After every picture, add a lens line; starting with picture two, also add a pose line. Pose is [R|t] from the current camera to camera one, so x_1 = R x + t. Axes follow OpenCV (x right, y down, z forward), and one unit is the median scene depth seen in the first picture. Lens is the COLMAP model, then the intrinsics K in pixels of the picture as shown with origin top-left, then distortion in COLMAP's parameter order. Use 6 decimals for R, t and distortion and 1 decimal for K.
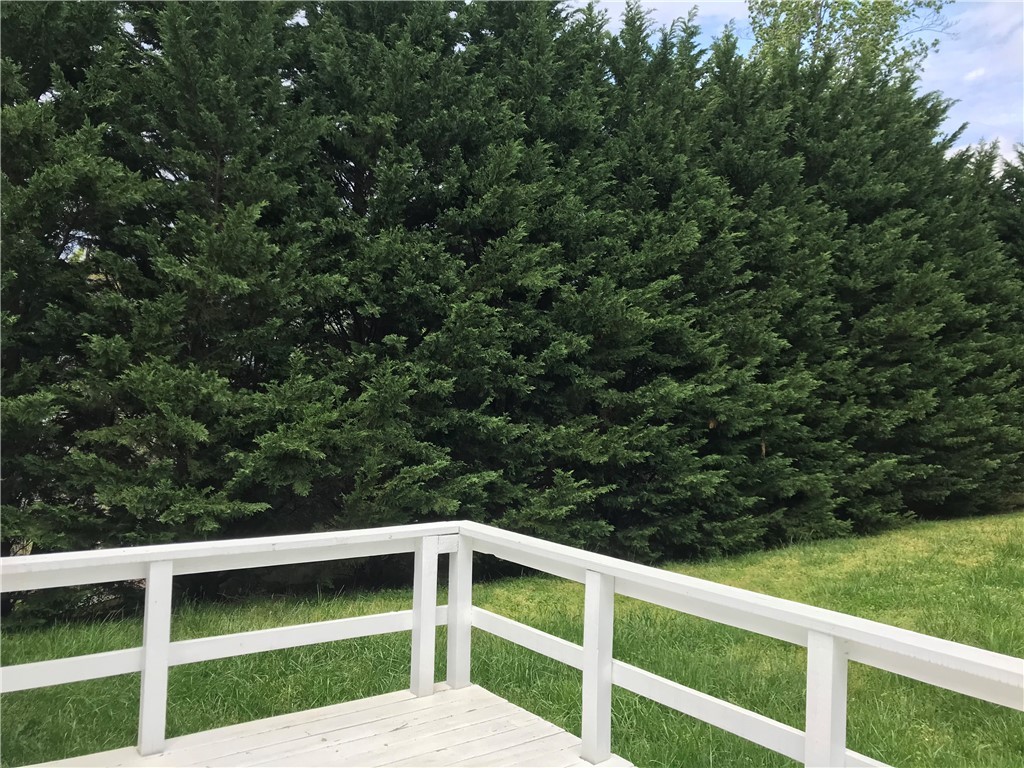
lens RADIAL K [[849.5, 0, 512.0], [0, 849.5, 384.0], [0, 0, 1]] dist [0.042469, -0.051919]
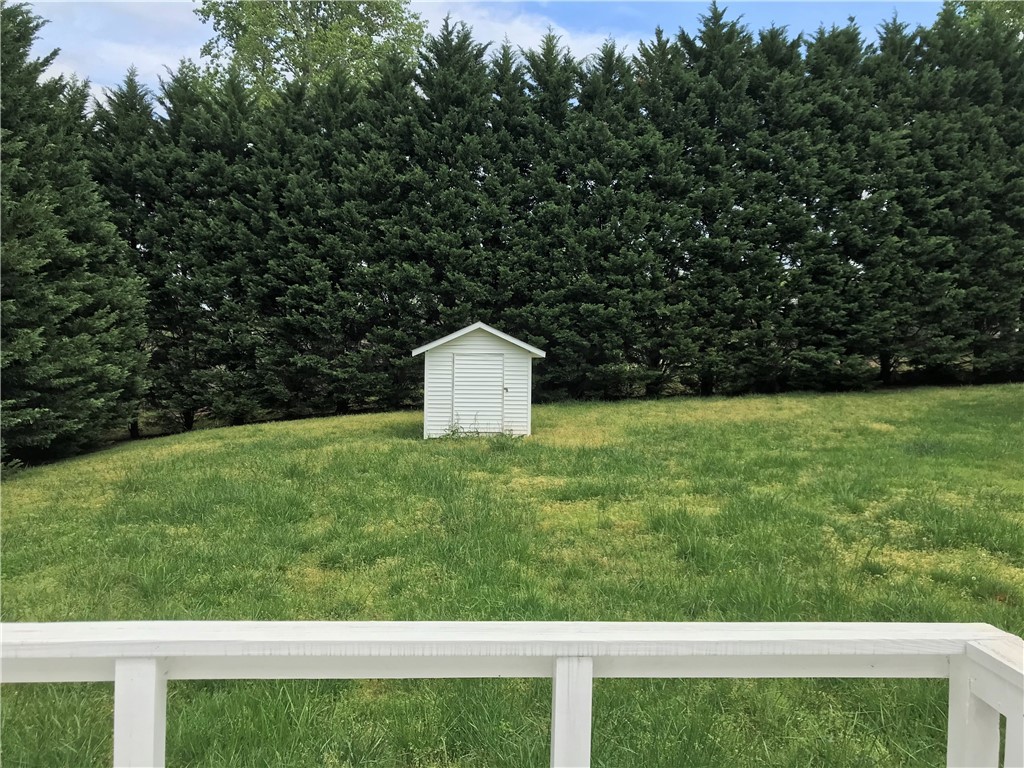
lens RADIAL K [[826.2, 0, 512.0], [0, 826.2, 384.0], [0, 0, 1]] dist [0.037882, -0.037749]
pose [[0.533120, -0.046939, 0.844737, -0.007902], [-0.012369, 0.997921, 0.063257, 0.002502], [-0.845949, -0.044172, 0.531431, 0.062253]]
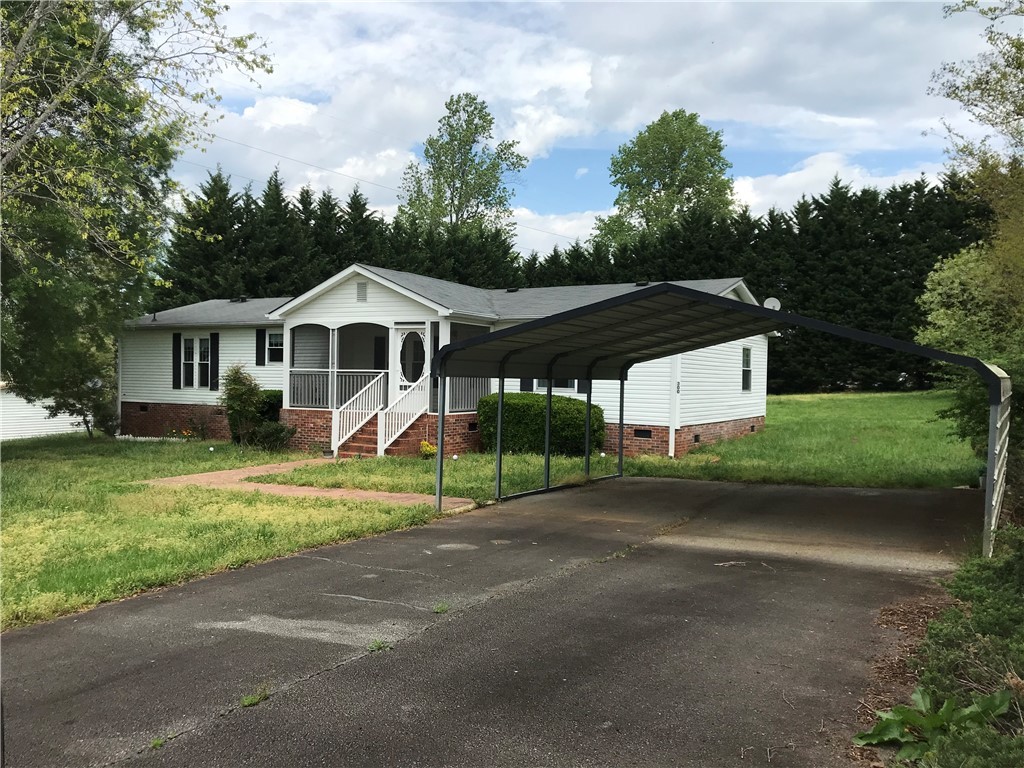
lens RADIAL K [[826.2, 0, 512.0], [0, 826.2, 384.0], [0, 0, 1]] dist [0.037882, -0.037749]
pose [[0.913706, -0.011762, 0.406205, -0.396948], [0.002403, 0.999720, 0.023542, 0.010341], [-0.406368, -0.020534, 0.913479, -0.987764]]
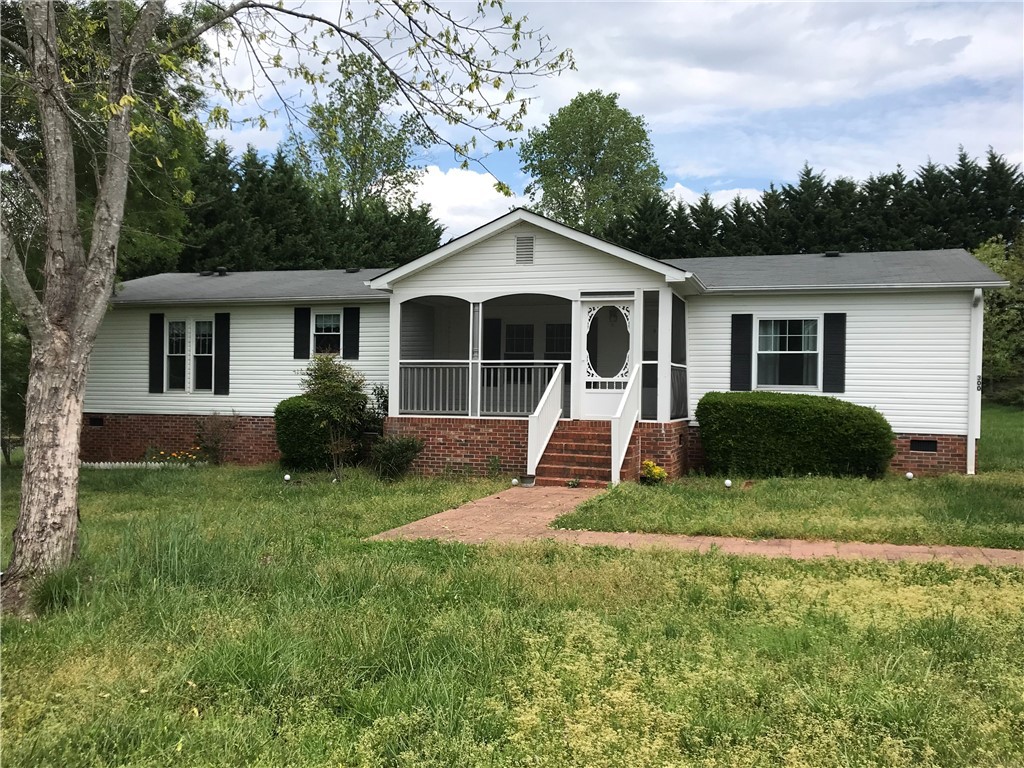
lens RADIAL K [[900.2, 0, 512.0], [0, 900.2, 384.0], [0, 0, 1]] dist [0.021763, -0.003348]
pose [[0.815877, -0.005723, 0.578198, -0.539074], [0.000883, 0.999962, 0.008652, 0.023508], [-0.578225, -0.006548, 0.815851, -0.739183]]
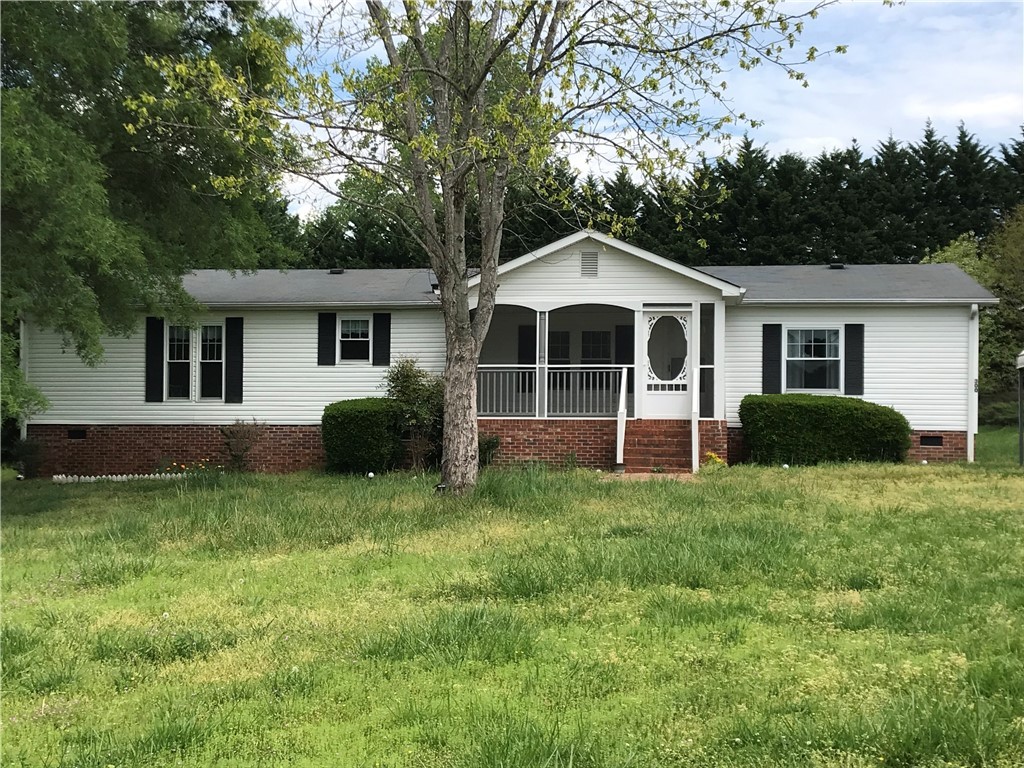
lens RADIAL K [[1376.3, 0, 492.2], [0, 1376.3, 407.0], [0, 0, 1]] dist [0.037089, 0.025241]
pose [[0.705226, -0.002106, 0.708980, -0.888329], [0.003334, 0.999994, -0.000346, 0.040694], [-0.708975, 0.002608, 0.705229, -0.885923]]
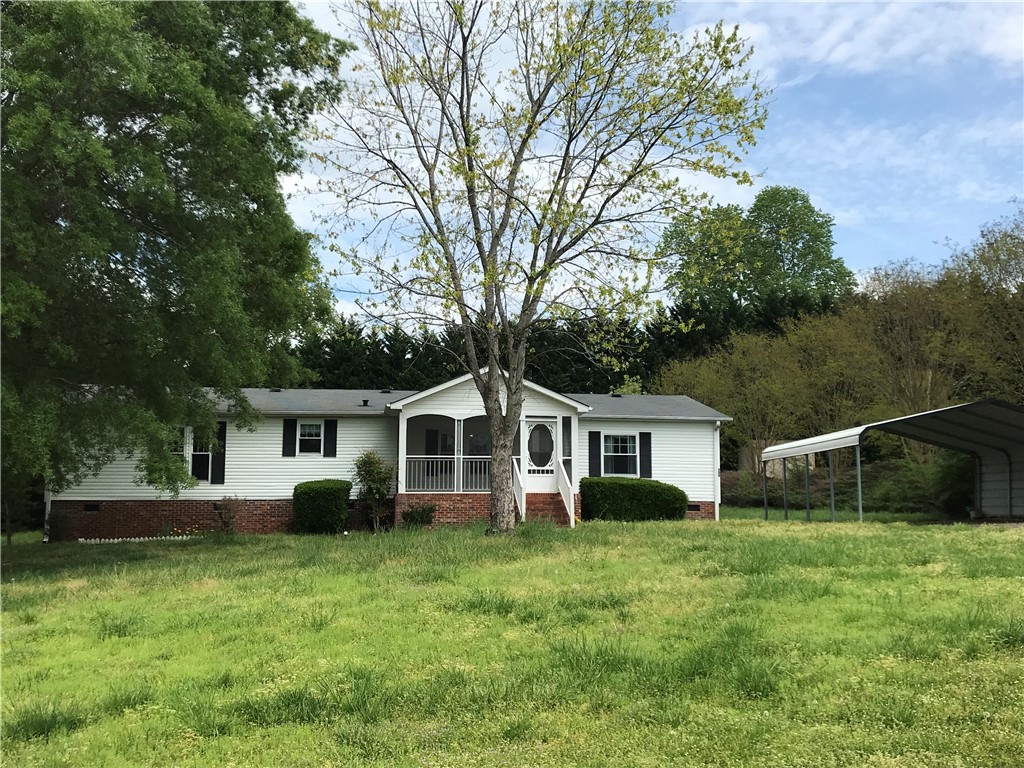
lens RADIAL K [[1013.0, 0, 512.0], [0, 1013.0, 384.0], [0, 0, 1]] dist [0.091346, -0.008450]
pose [[0.479715, 0.094630, 0.872306, -1.054069], [0.006669, 0.993745, -0.111472, 0.052616], [-0.877399, 0.059292, 0.476084, -0.792286]]
